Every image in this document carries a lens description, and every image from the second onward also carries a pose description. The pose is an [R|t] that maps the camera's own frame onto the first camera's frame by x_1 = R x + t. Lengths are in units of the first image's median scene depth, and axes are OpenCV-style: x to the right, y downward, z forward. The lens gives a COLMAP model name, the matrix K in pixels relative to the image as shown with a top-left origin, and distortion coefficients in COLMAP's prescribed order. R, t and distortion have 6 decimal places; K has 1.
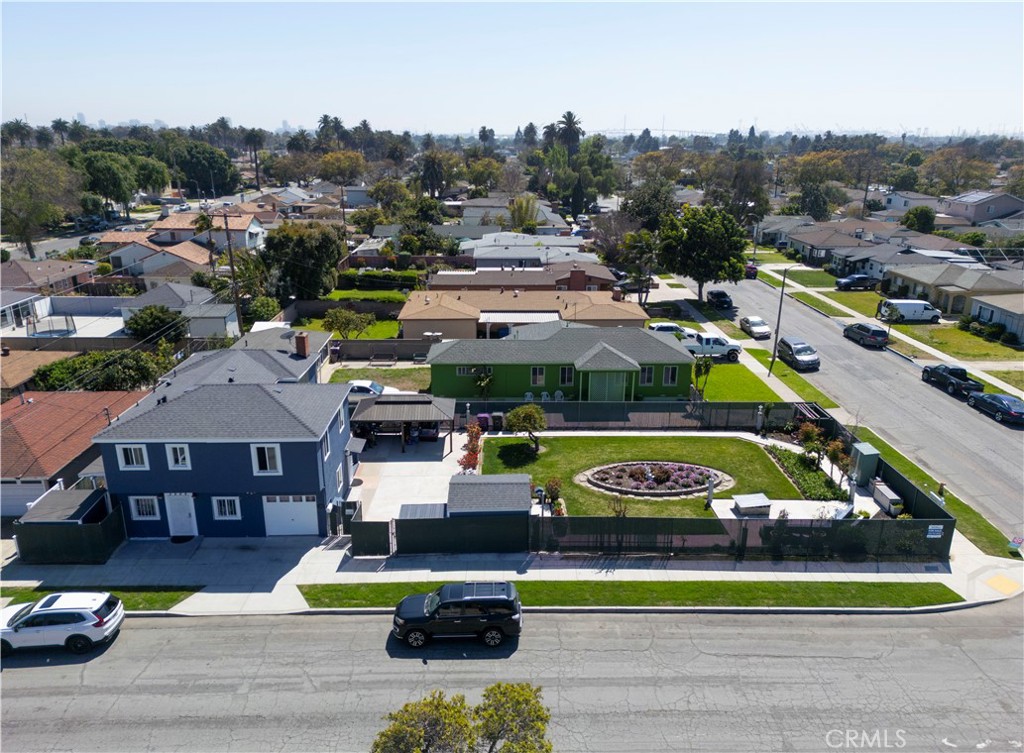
lens RADIAL K [[722.3, 0, 510.8], [0, 722.3, 365.2], [0, 0, 1]] dist [0.064493, -0.048988]
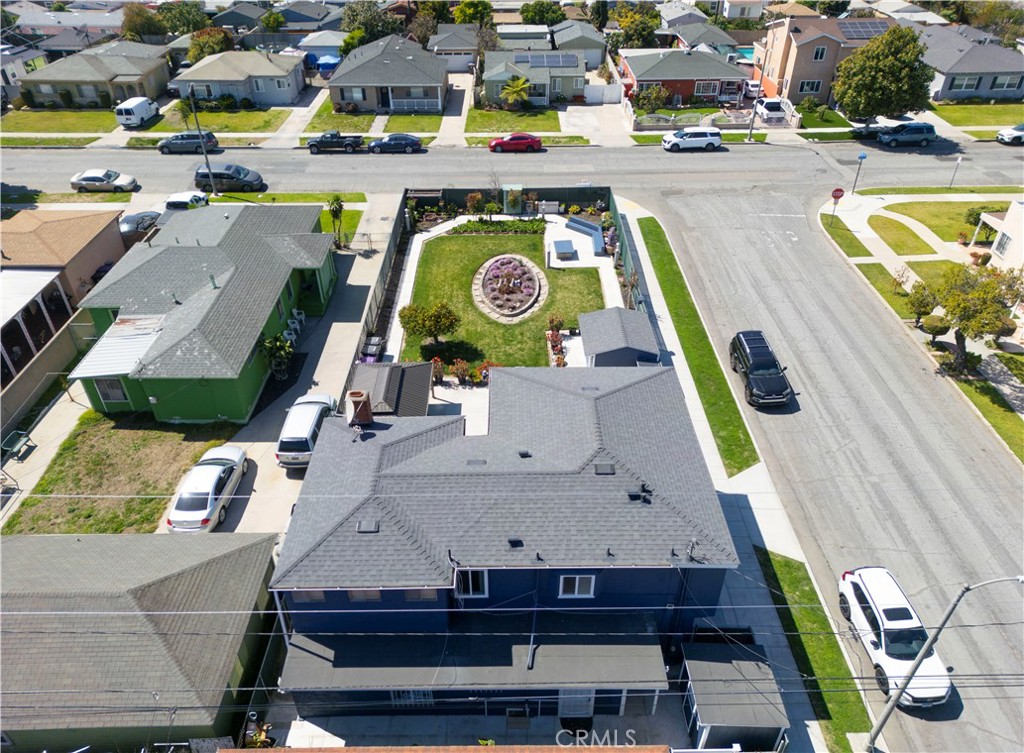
lens RADIAL K [[722.3, 0, 510.8], [0, 722.3, 365.2], [0, 0, 1]] dist [0.064493, -0.048988]
pose [[0.013855, -0.581711, 0.813278, -0.896053], [0.304767, 0.777111, 0.550650, -0.415114], [-0.952326, 0.240231, 0.188053, 0.913124]]
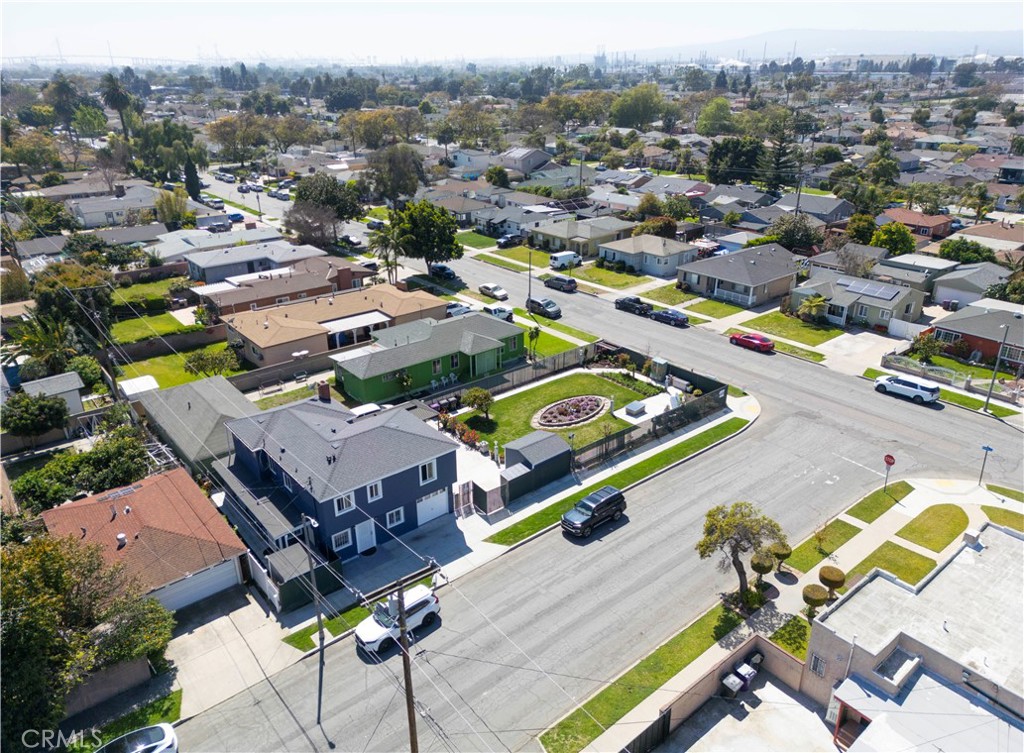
lens RADIAL K [[709.4, 0, 509.6], [0, 709.4, 373.9], [0, 0, 1]] dist [0.086891, -0.098353]
pose [[0.785961, -0.256117, 0.562734, -0.856123], [0.196919, 0.966464, 0.164834, -0.231909], [-0.586079, -0.018740, 0.810037, -0.200309]]
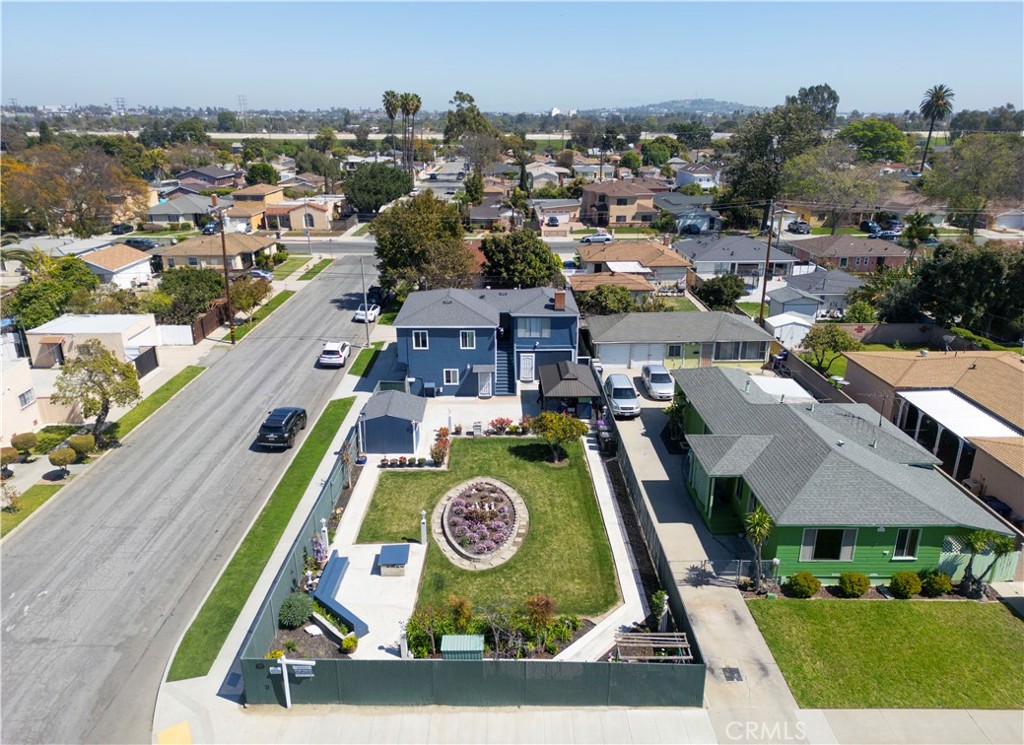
lens RADIAL K [[711.2, 0, 511.4], [0, 711.2, 368.1], [0, 0, 1]] dist [0.081926, -0.081692]
pose [[-0.007202, 0.323101, -0.946337, 1.092546], [-0.298772, 0.902439, 0.310387, -0.332725], [0.954297, 0.284974, 0.090034, 1.012088]]
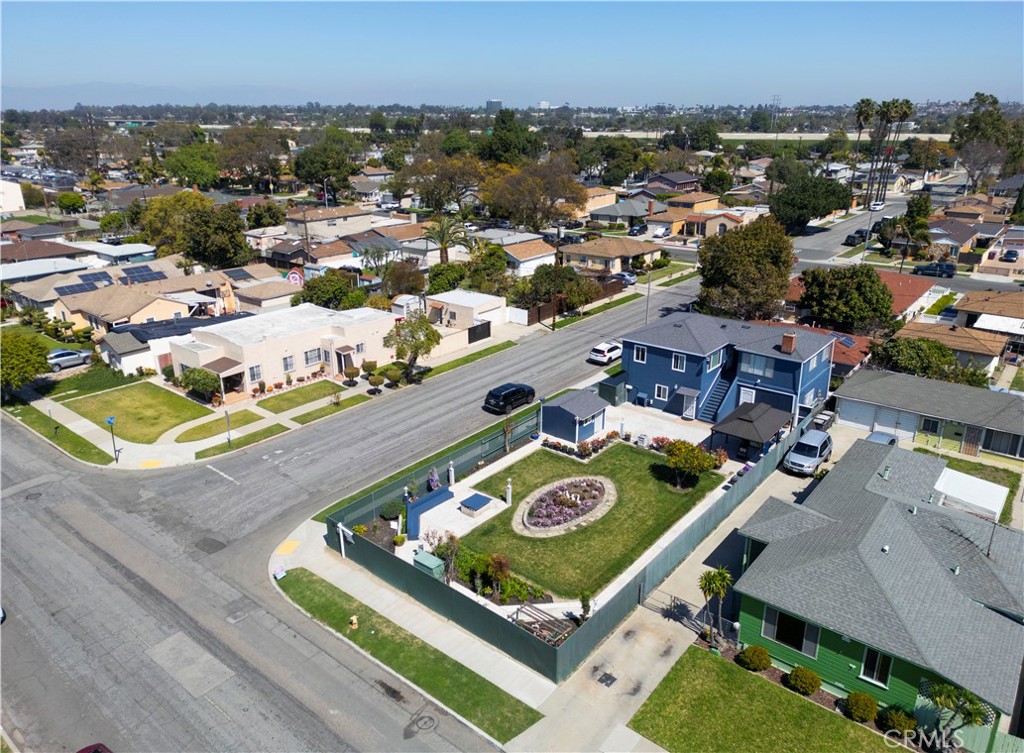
lens RADIAL K [[709.4, 0, 509.6], [0, 709.4, 373.9], [0, 0, 1]] dist [0.086891, -0.098353]
pose [[-0.647001, 0.255953, -0.718247, 1.085304], [-0.227436, 0.834313, 0.502190, -0.584591], [0.727779, 0.488273, -0.481588, 1.519971]]
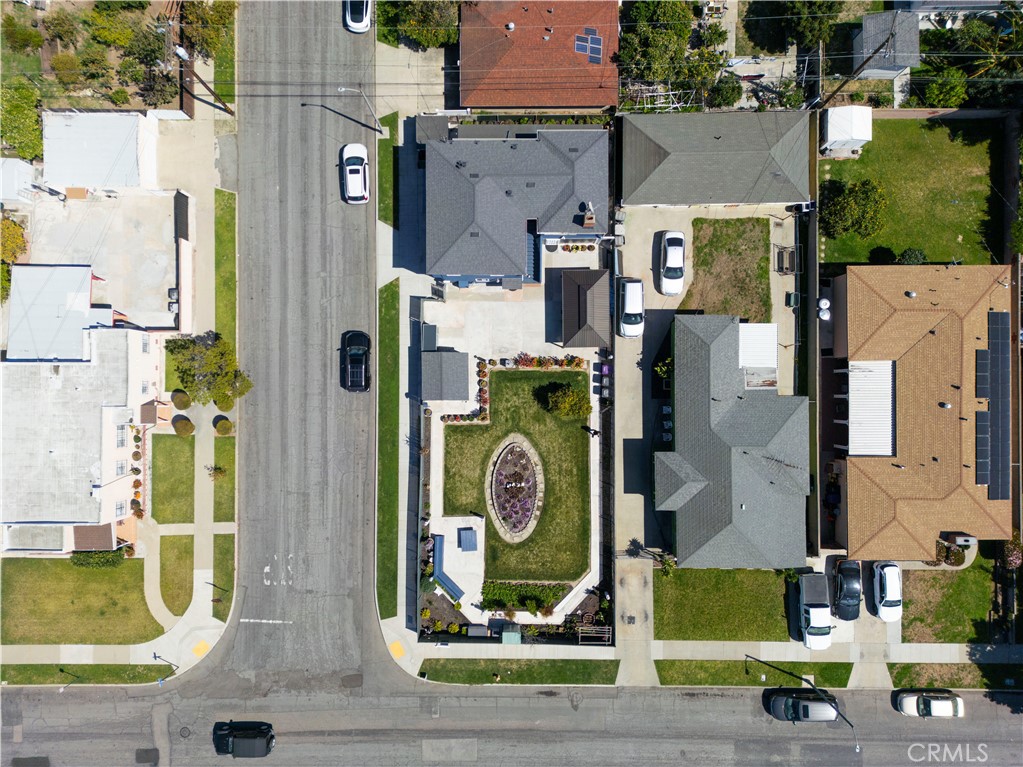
lens RADIAL K [[730.6, 0, 511.5], [0, 730.6, 383.5], [0, 0, 1]] dist [0.073200, -0.074928]
pose [[-0.020002, 0.999674, -0.015870, 0.009733], [-0.286040, 0.009488, 0.958171, -1.403944], [0.958009, 0.023705, 0.285757, 0.635833]]
